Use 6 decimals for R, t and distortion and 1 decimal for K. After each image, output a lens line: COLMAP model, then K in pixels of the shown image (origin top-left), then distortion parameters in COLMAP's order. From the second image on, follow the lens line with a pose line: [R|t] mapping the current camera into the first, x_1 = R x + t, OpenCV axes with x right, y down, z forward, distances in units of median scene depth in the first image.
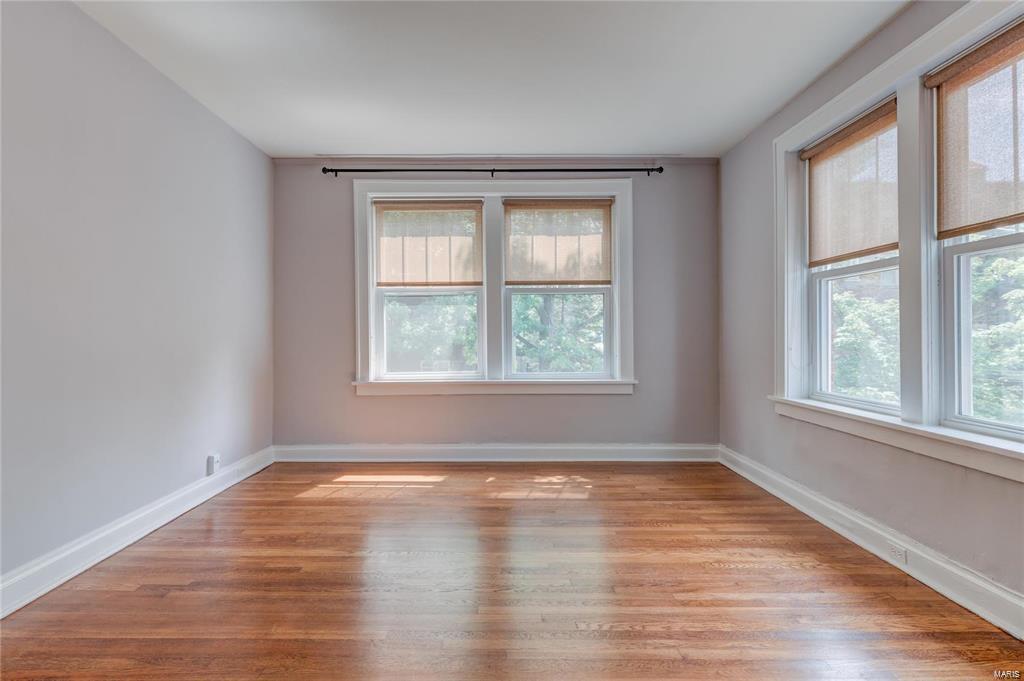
lens RADIAL K [[511.8, 0, 507.6], [0, 511.8, 339.7], [0, 0, 1]] dist [0.003669, 0.000552]
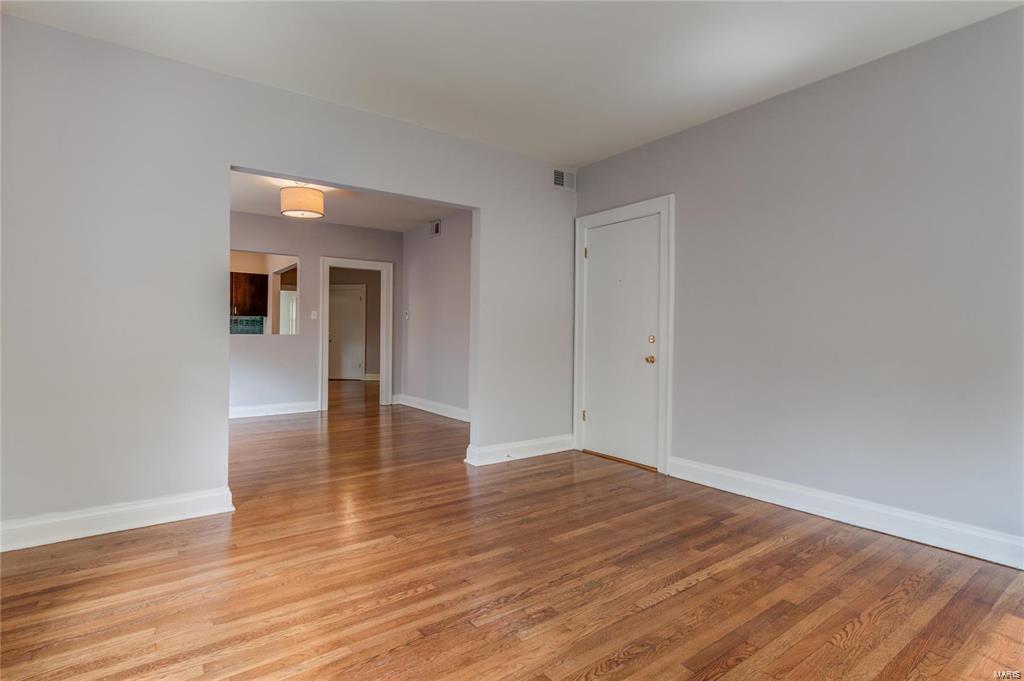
lens RADIAL K [[511.8, 0, 513.6], [0, 511.8, 335.5], [0, 0, 1]] dist [0.003669, 0.000552]
pose [[-0.808511, 0.001822, -0.588479, 0.626270], [-0.008817, 0.999845, 0.015209, -0.015376], [0.588416, 0.017485, -0.808370, 1.900177]]
